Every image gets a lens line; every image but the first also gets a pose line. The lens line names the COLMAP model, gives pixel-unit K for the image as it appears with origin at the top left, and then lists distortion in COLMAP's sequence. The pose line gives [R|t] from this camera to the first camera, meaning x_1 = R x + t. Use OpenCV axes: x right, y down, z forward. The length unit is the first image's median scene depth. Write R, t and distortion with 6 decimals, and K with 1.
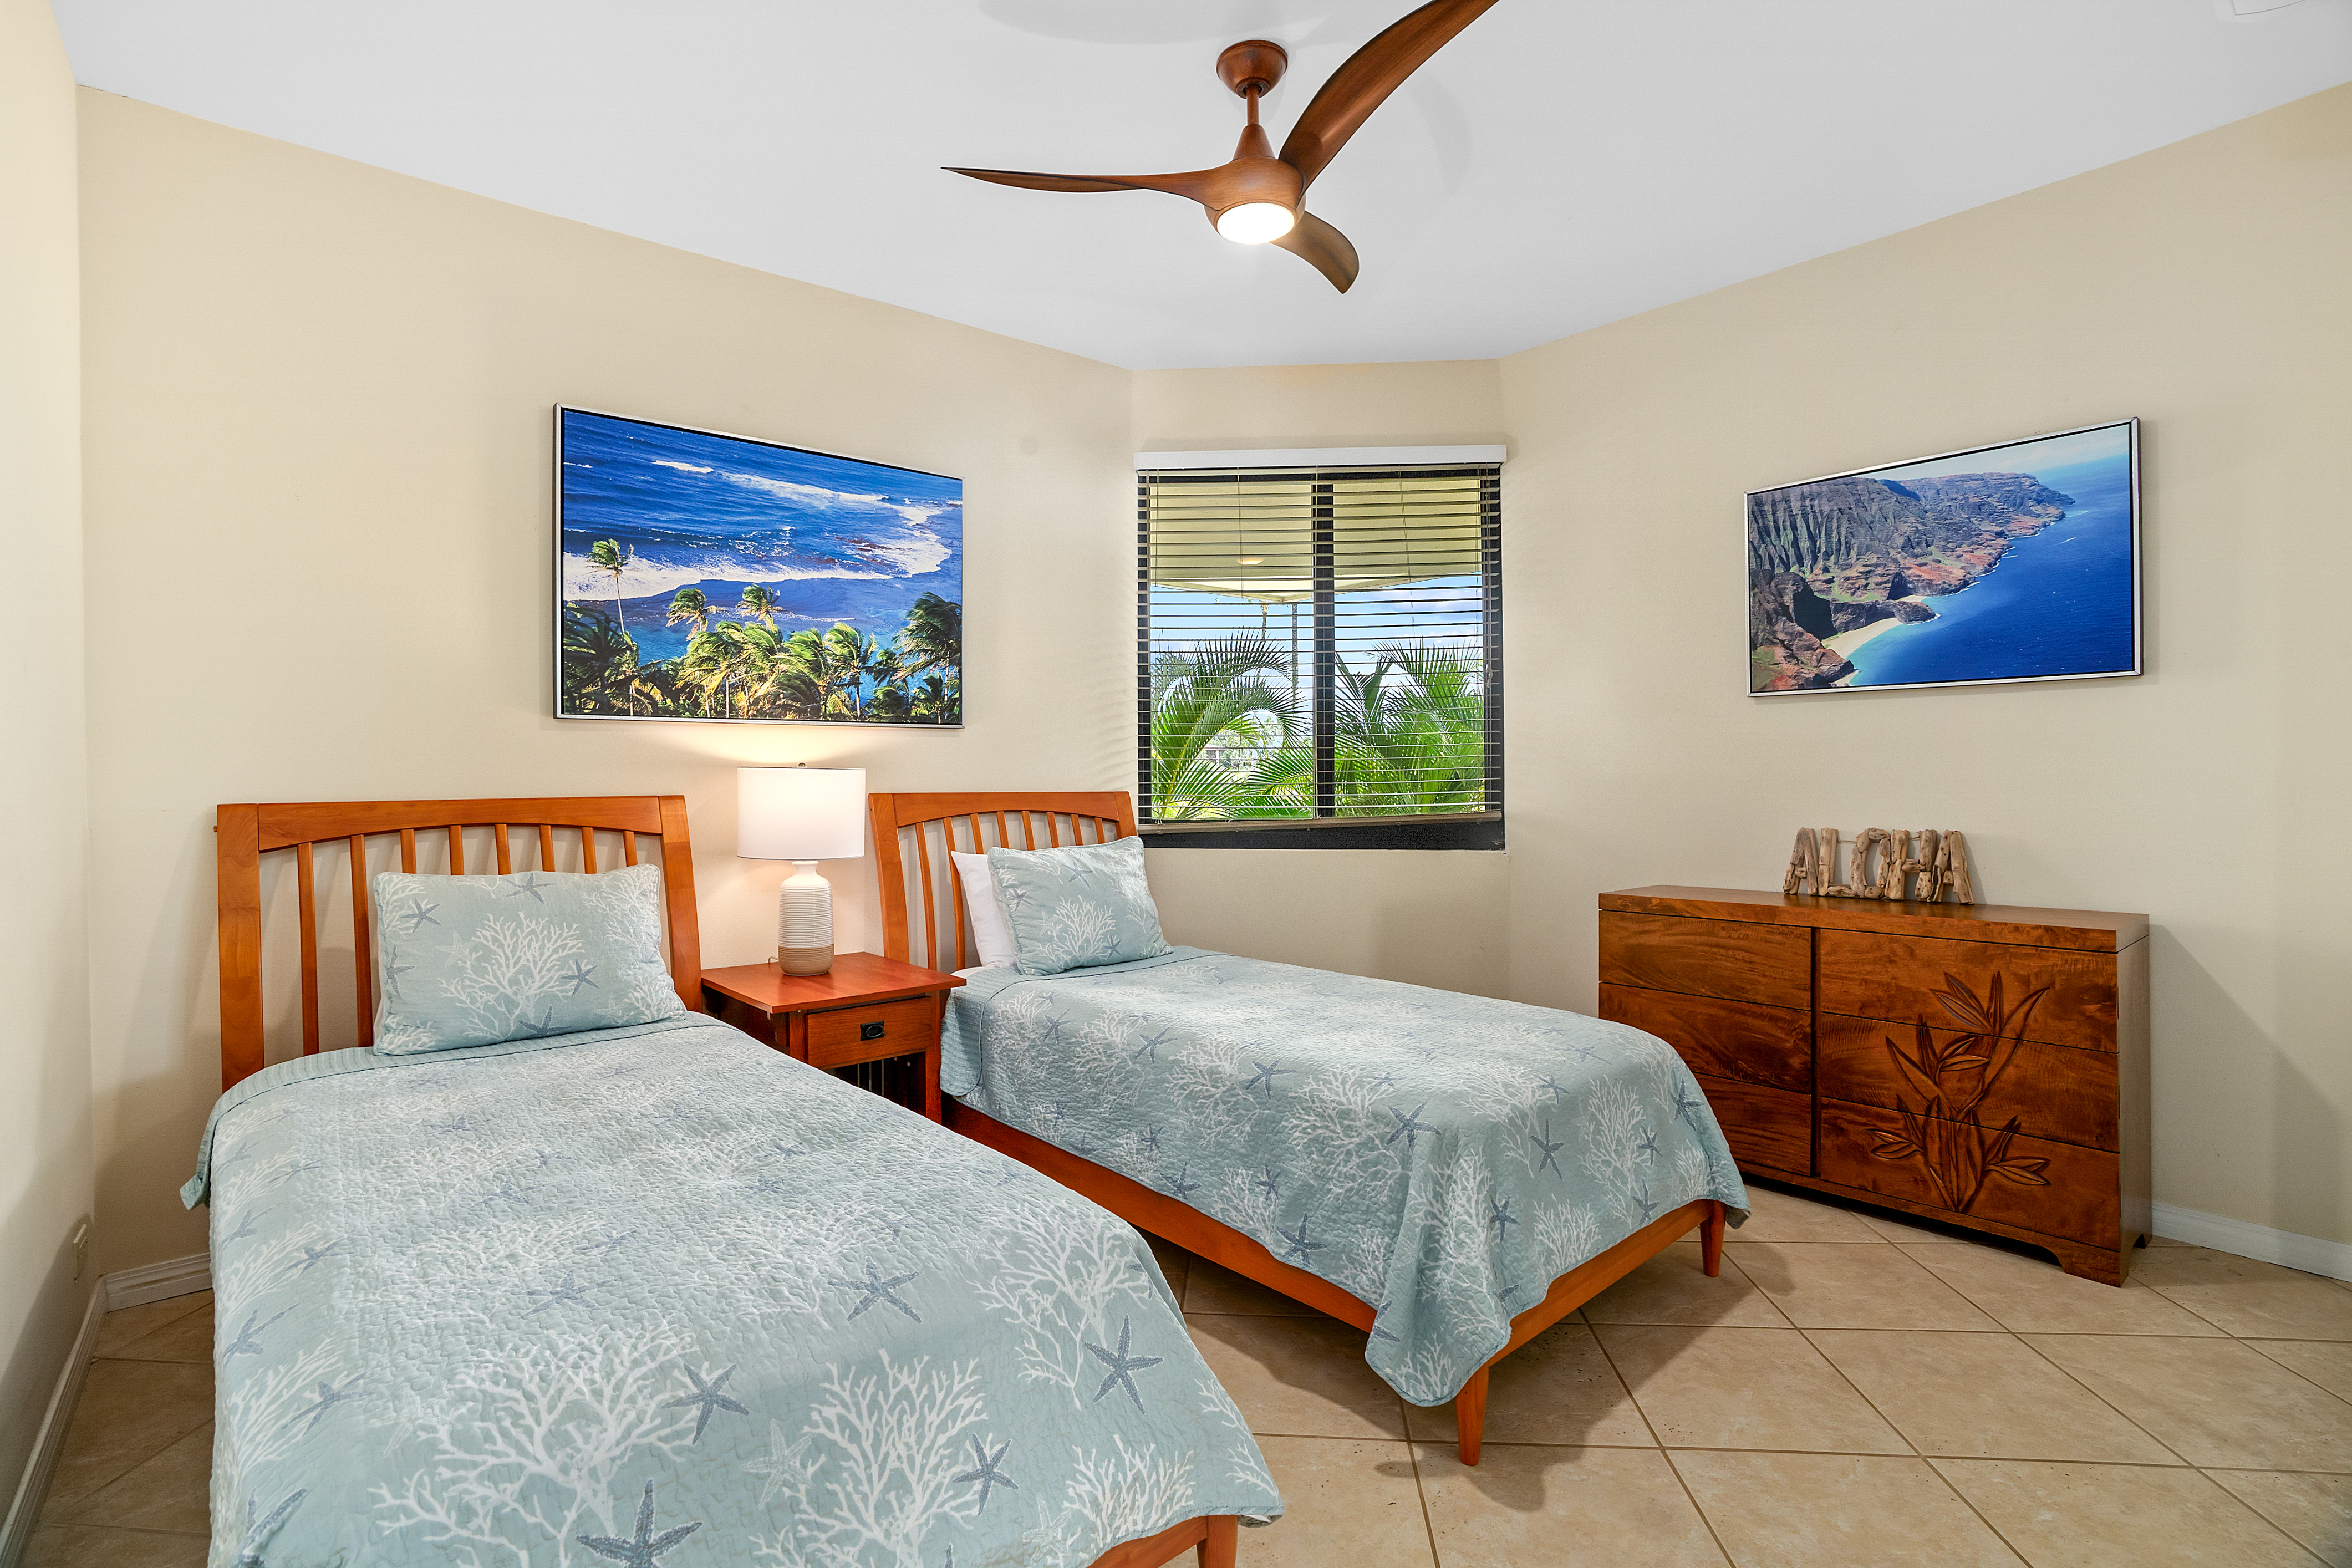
lens RADIAL K [[1091.8, 0, 1170.6], [0, 1091.8, 790.2], [0, 0, 1]] dist [-0.066789, 0.020643]
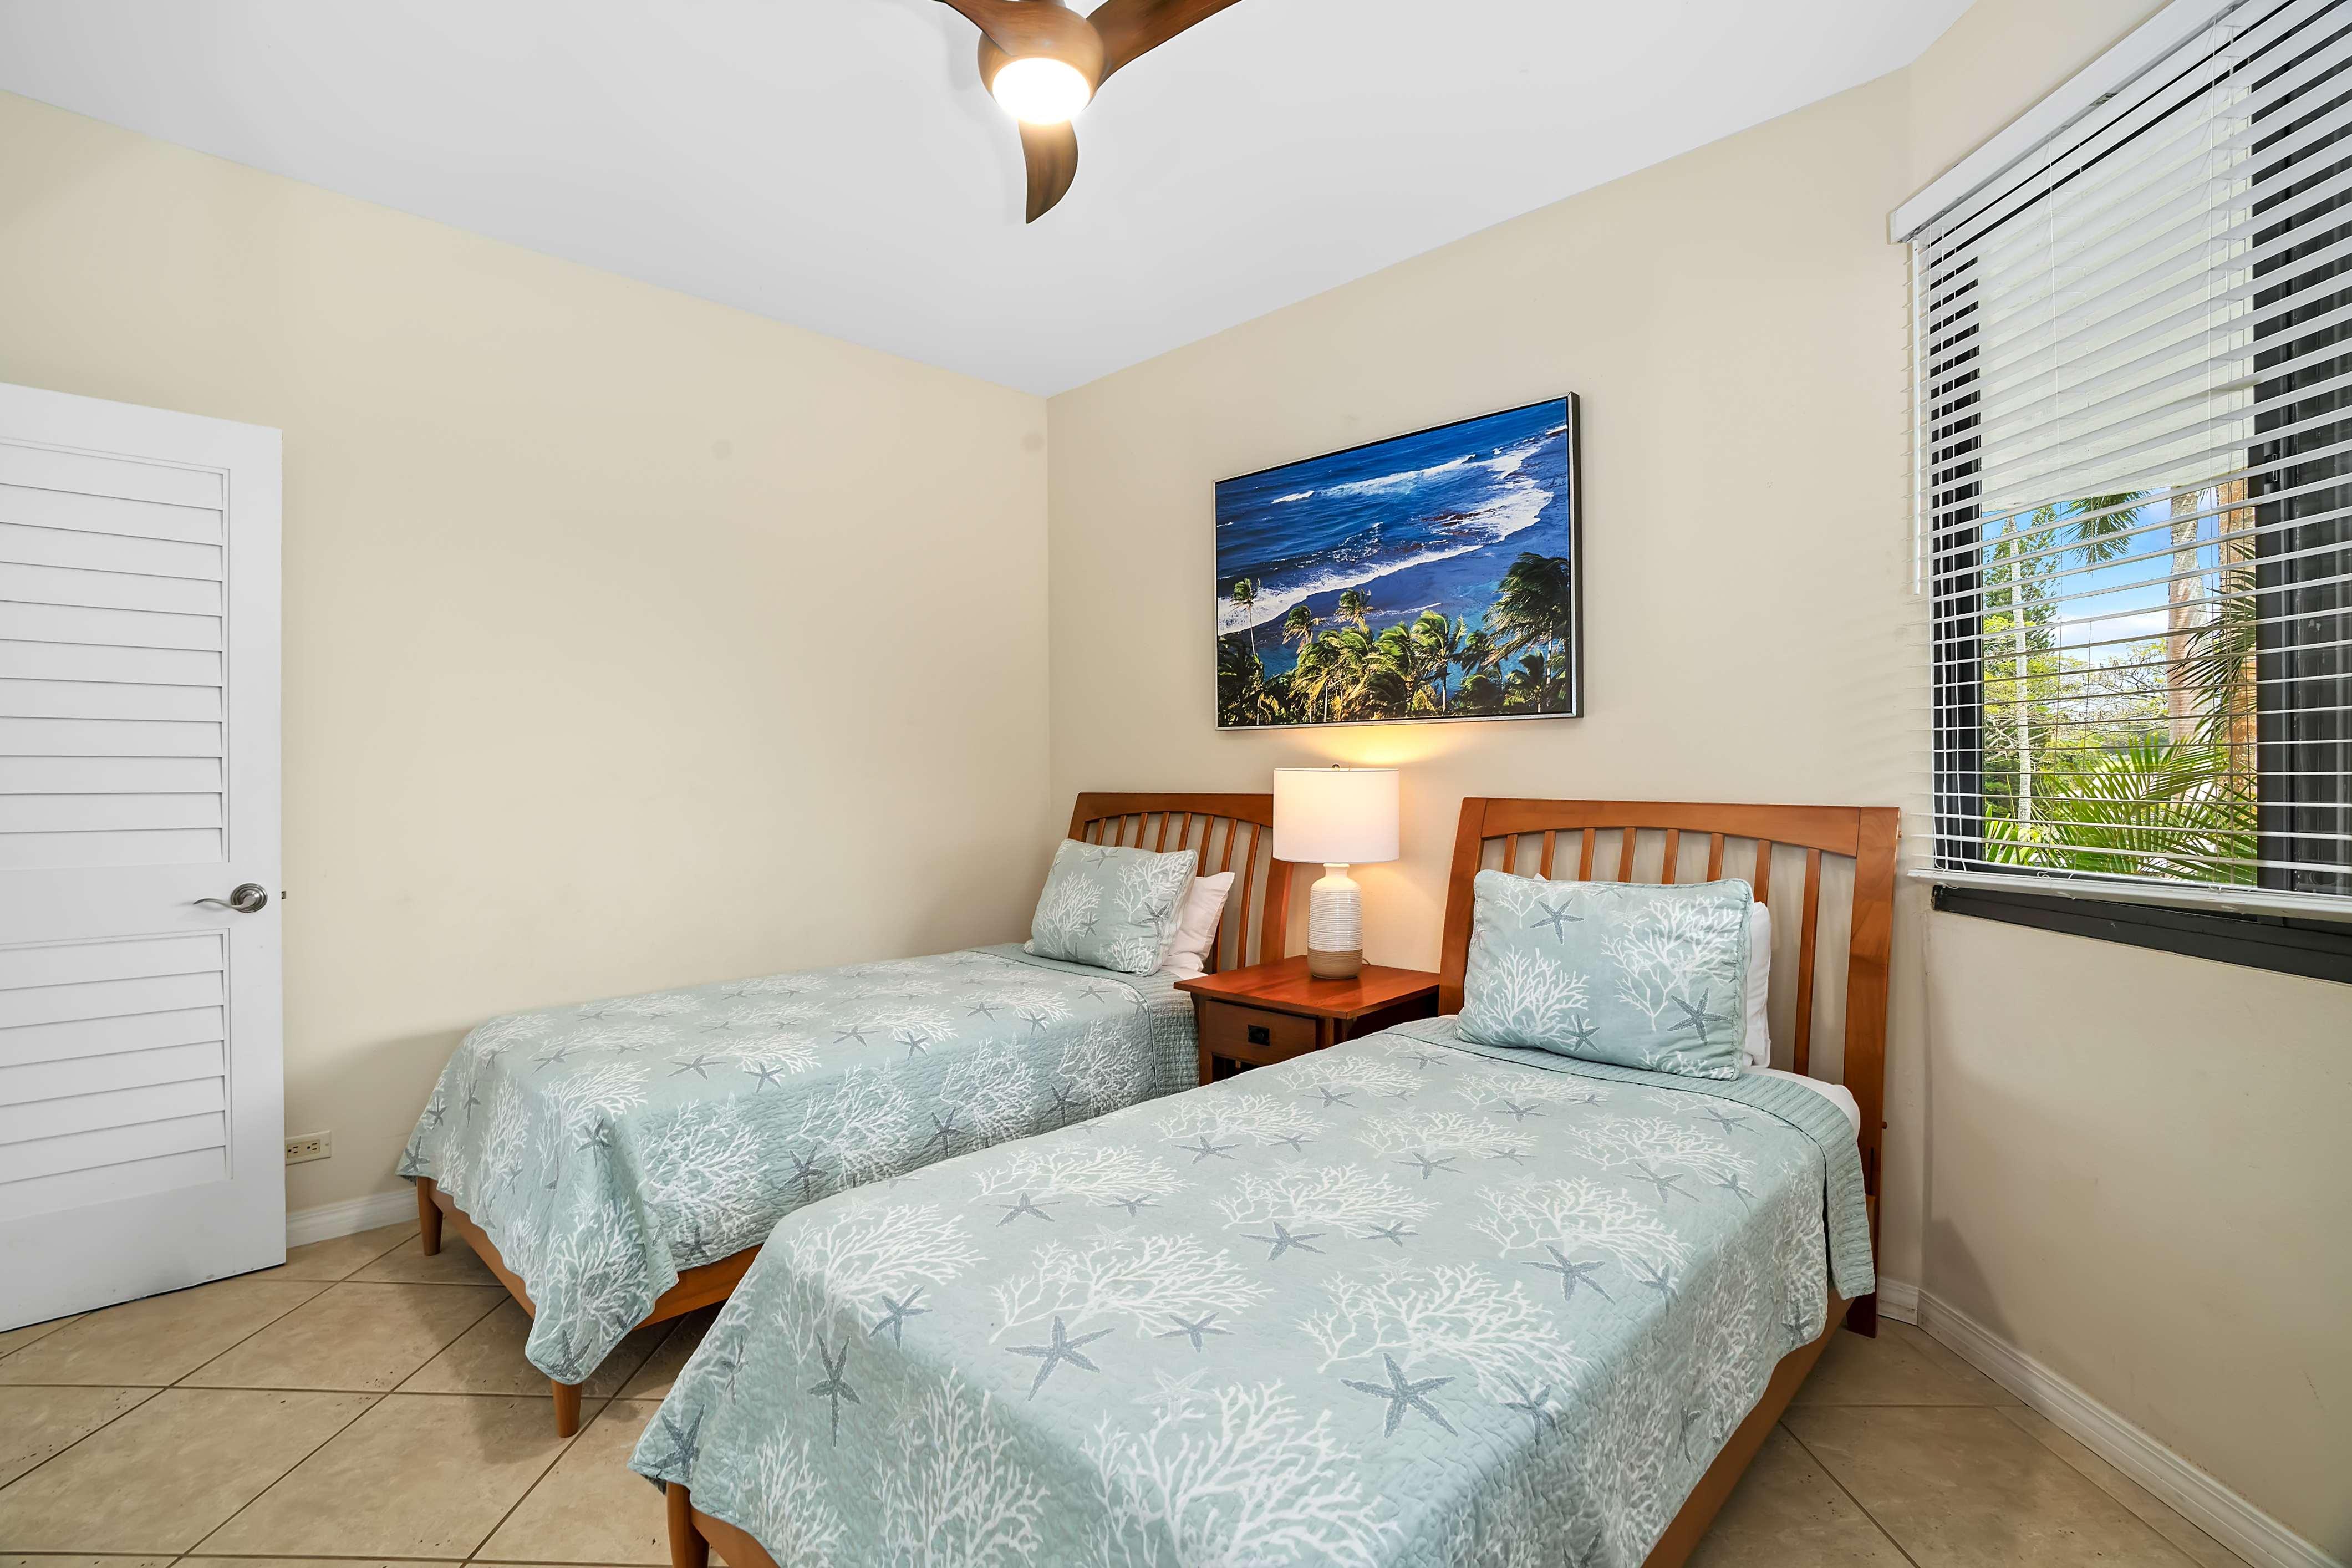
lens RADIAL K [[1091.8, 0, 1170.6], [0, 1091.8, 790.2], [0, 0, 1]] dist [-0.066789, 0.020643]
pose [[0.100137, 0.010993, -0.994913, 0.603161], [-0.020426, 0.999751, 0.008991, -0.006802], [0.994764, 0.019421, 0.100337, 0.711972]]
